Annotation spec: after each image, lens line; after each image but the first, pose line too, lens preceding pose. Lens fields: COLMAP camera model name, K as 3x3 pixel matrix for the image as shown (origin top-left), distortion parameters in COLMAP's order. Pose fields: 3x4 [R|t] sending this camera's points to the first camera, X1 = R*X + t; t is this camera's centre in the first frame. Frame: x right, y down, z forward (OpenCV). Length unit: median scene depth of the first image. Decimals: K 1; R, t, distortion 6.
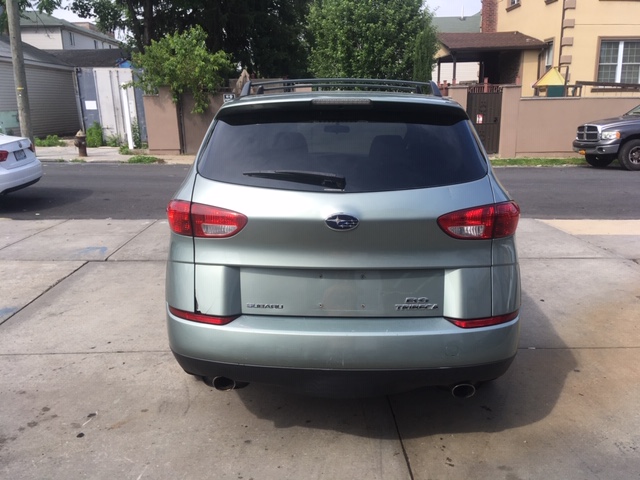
lens RADIAL K [[540.8, 0, 315.3], [0, 540.8, 240.0], [0, 0, 1]] dist [0.108405, -0.164724]
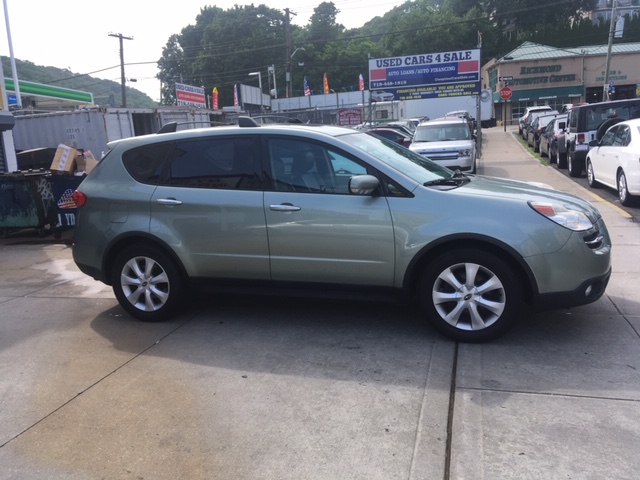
lens RADIAL K [[540.8, 0, 321.6], [0, 540.8, 240.9], [0, 0, 1]] dist [0.108405, -0.164724]
pose [[-0.297237, 0.196447, -0.934376, 0.340358], [-0.160520, 0.954396, 0.251719, -0.091745], [0.941214, 0.224806, -0.252148, 0.399188]]
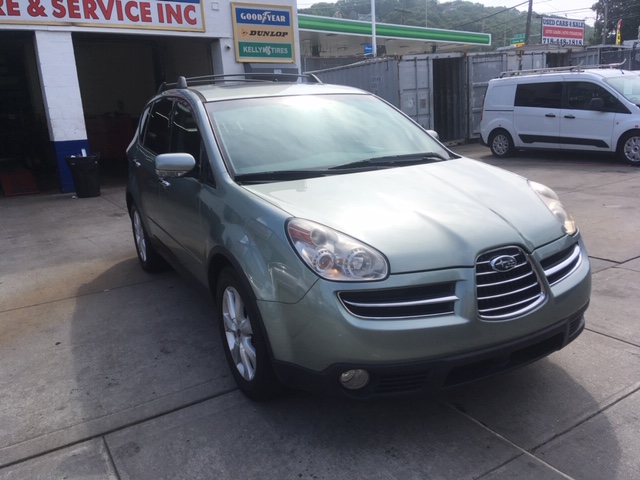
lens RADIAL K [[540.8, 0, 319.4], [0, 540.8, 242.8], [0, 0, 1]] dist [0.108405, -0.164724]
pose [[-0.867298, 0.169436, -0.468066, 0.137906], [-0.058388, 0.899172, 0.433682, -0.124407], [0.494354, 0.403461, -0.769957, 0.554764]]
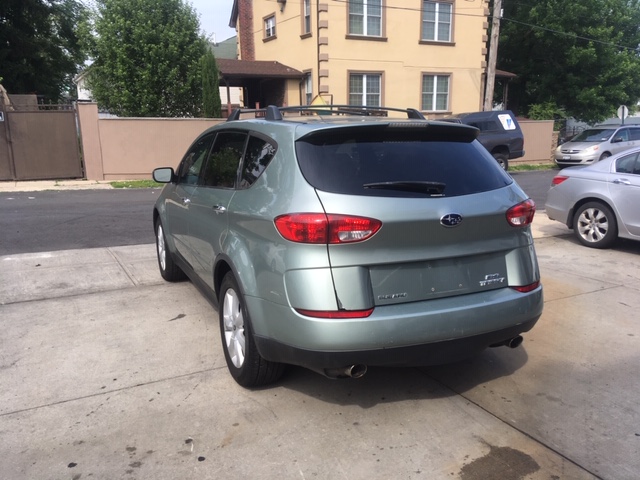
lens RADIAL K [[540.8, 0, 319.0], [0, 540.8, 239.7], [0, 0, 1]] dist [0.108405, -0.164724]
pose [[0.894279, -0.086131, 0.439144, -0.117286], [0.102341, 0.994660, -0.013323, -0.000200], [-0.435651, 0.056857, 0.898318, 0.000383]]
